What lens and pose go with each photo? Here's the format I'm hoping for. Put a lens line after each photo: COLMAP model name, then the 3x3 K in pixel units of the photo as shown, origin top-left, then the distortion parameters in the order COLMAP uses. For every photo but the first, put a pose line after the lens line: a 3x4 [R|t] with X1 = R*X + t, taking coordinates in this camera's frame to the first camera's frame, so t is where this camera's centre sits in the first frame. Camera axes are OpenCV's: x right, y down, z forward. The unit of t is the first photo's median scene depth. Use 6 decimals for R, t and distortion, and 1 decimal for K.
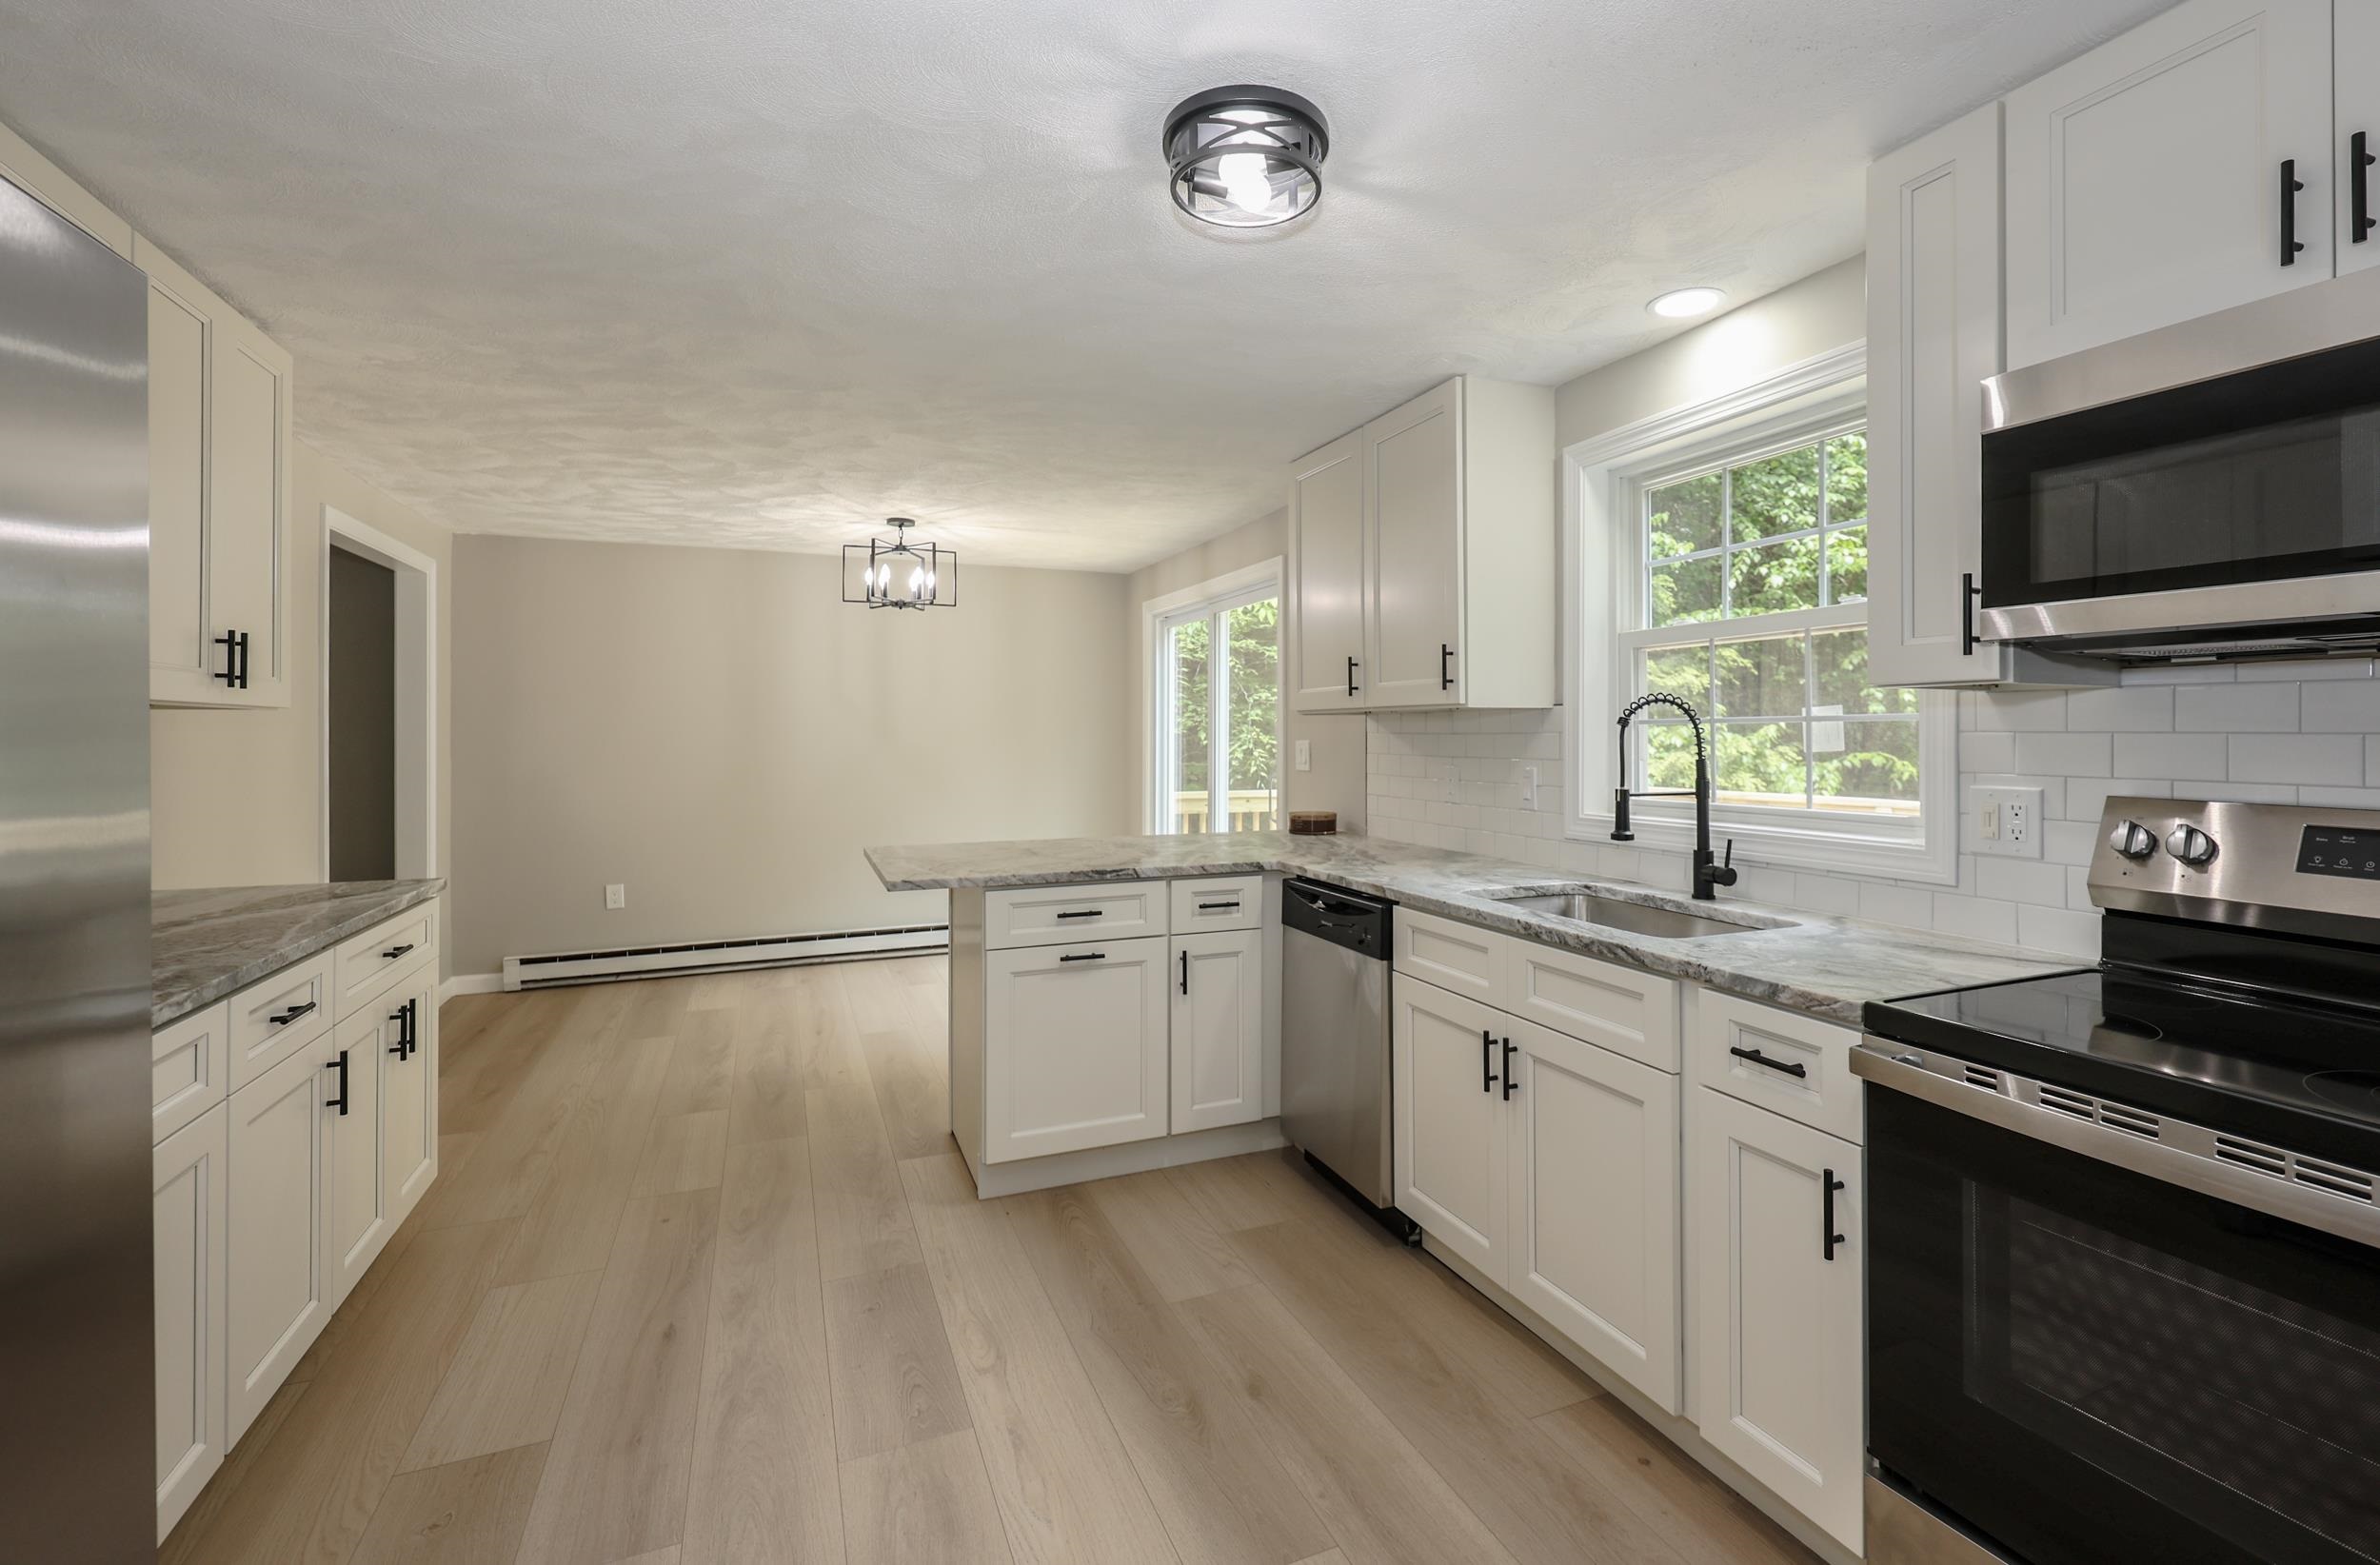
lens RADIAL K [[1091.7, 0, 1220.1], [0, 1091.7, 721.5], [0, 0, 1]] dist [-0.002989, -0.000010]
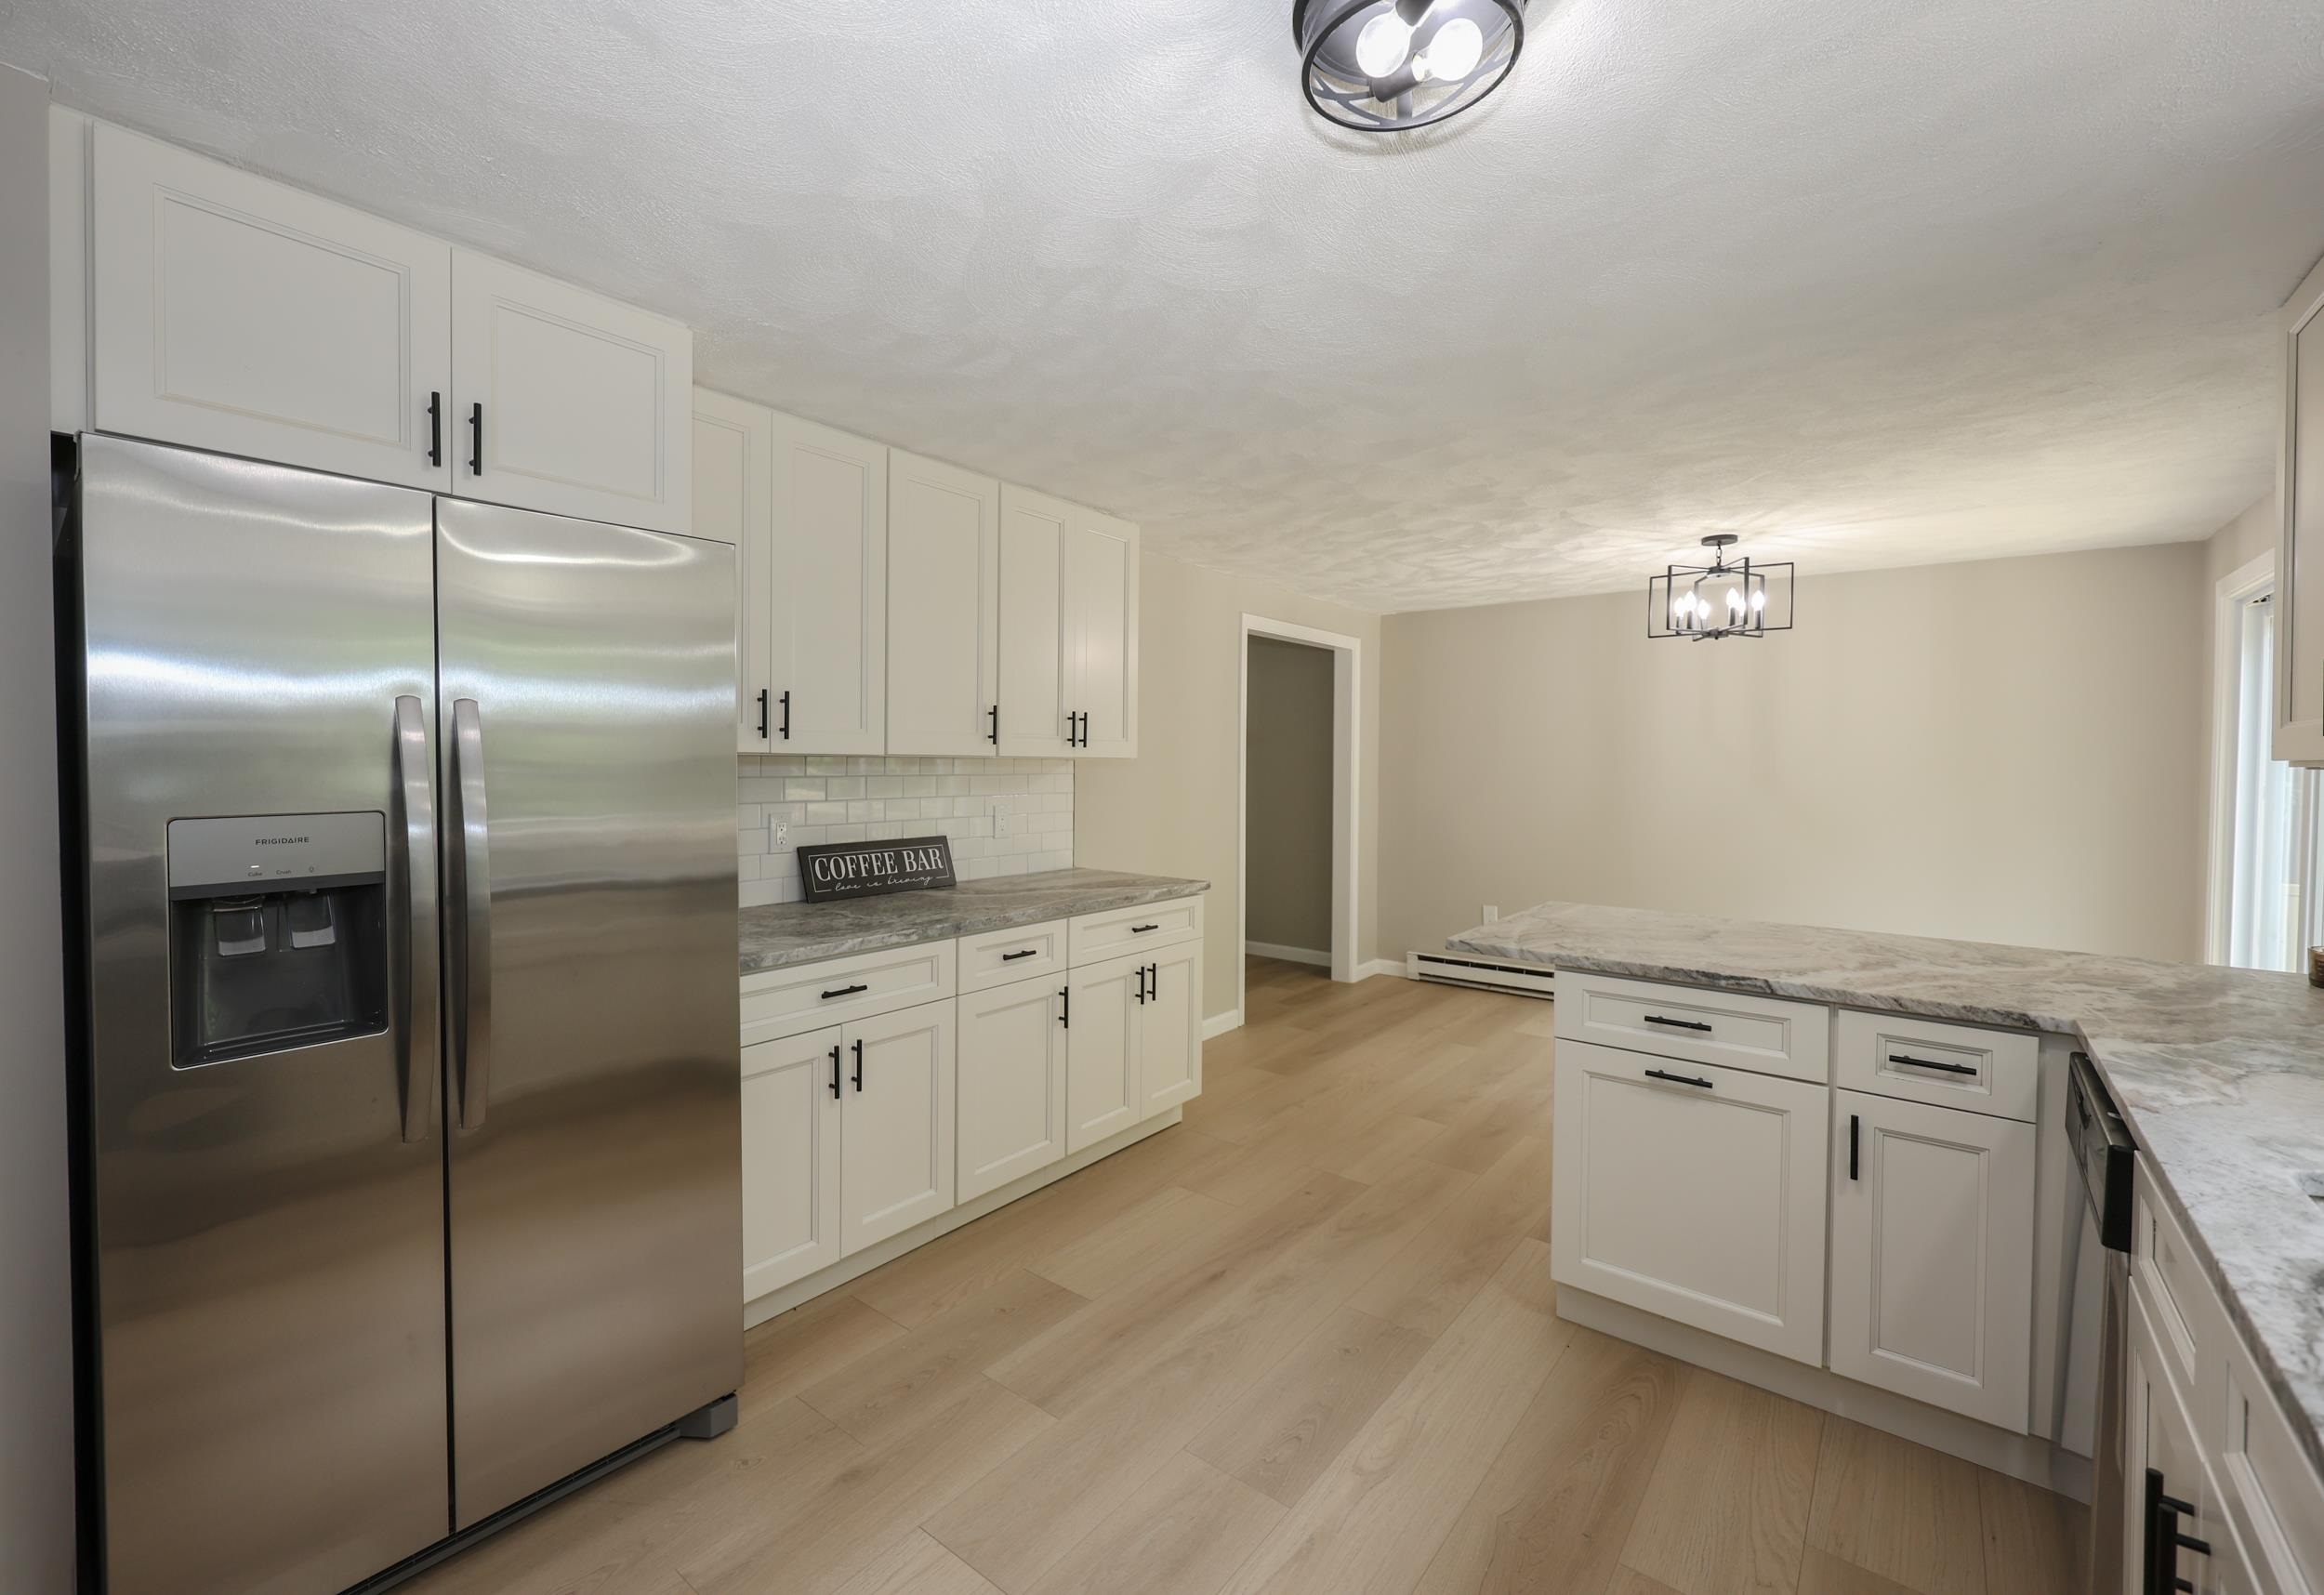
lens RADIAL K [[963.7, 0, 1053.4], [0, 963.7, 775.4], [0, 0, 1]] dist [-0.002384, -0.000214]
pose [[0.431097, 0.018797, -0.902110, 0.297442], [0.000526, 0.999778, 0.021084, -0.016049], [0.902306, -0.009564, 0.430991, 0.299245]]
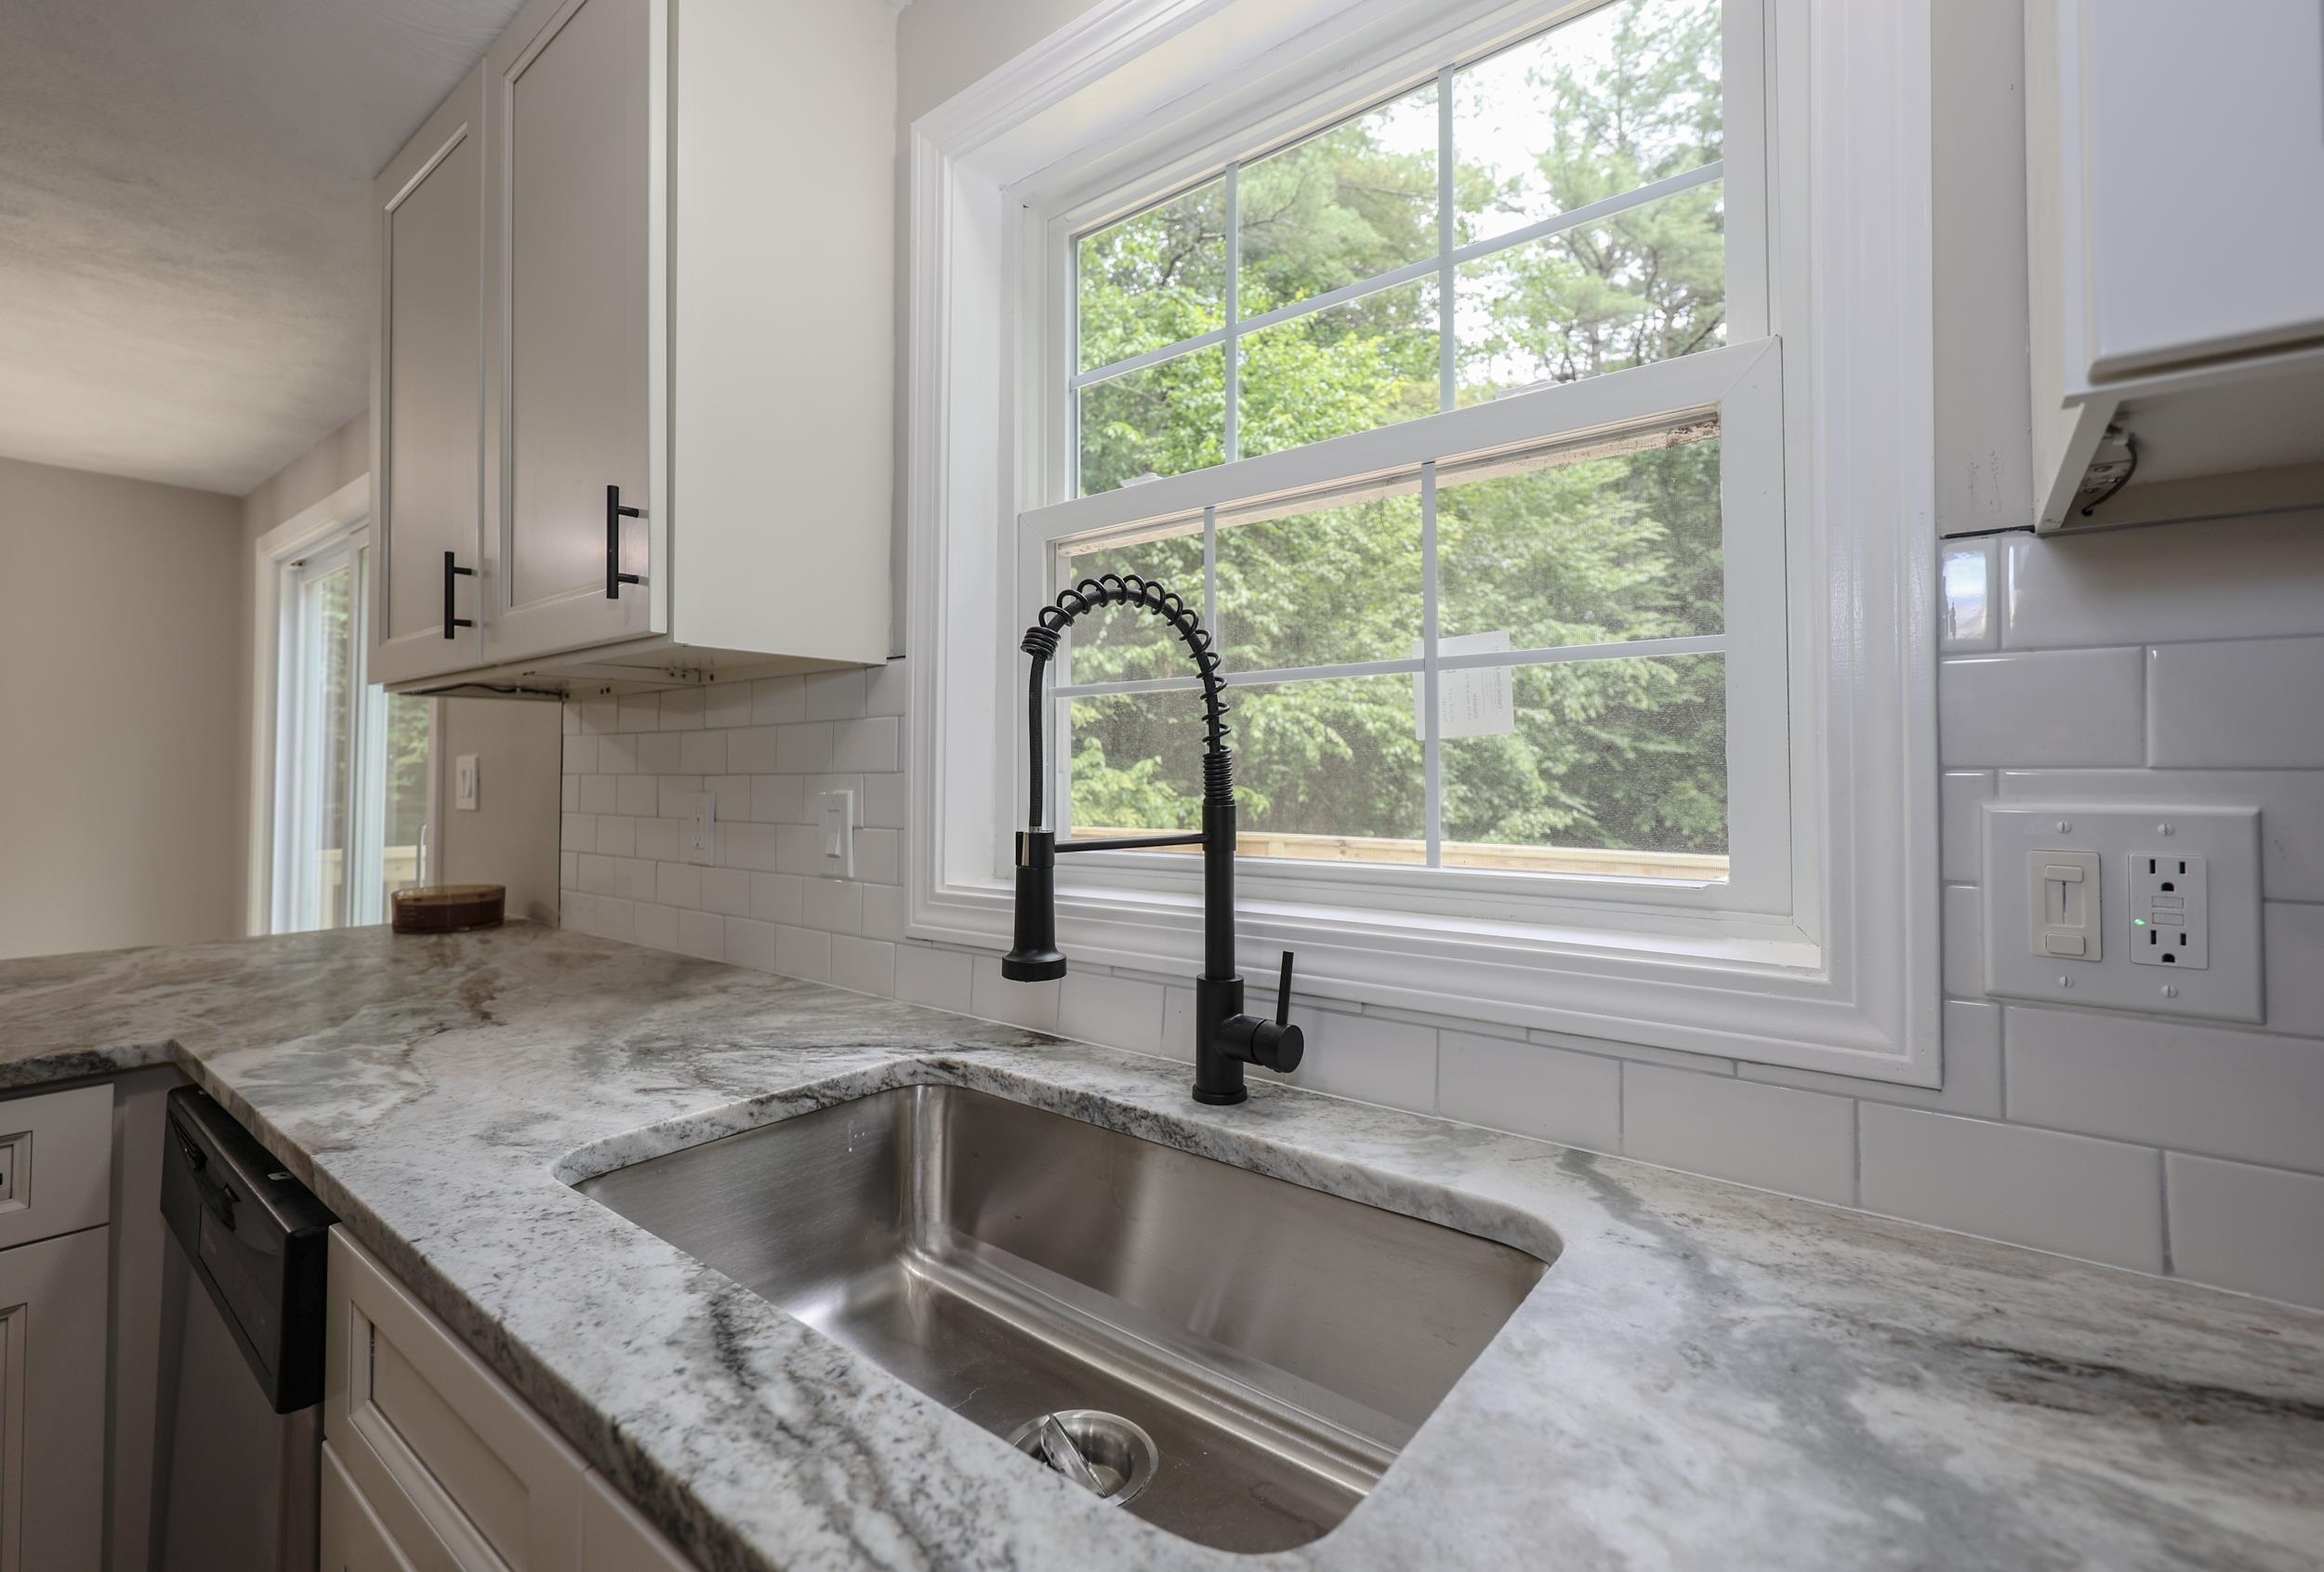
lens RADIAL K [[1013.9, 0, 1159.9], [0, 1013.9, 750.2], [0, 0, 1]] dist [0.009622, -0.000710]
pose [[0.873531, 0.014815, 0.486543, 0.191429], [-0.006527, 0.999803, -0.018724, 0.032363], [-0.486725, 0.013180, 0.873456, 0.545732]]
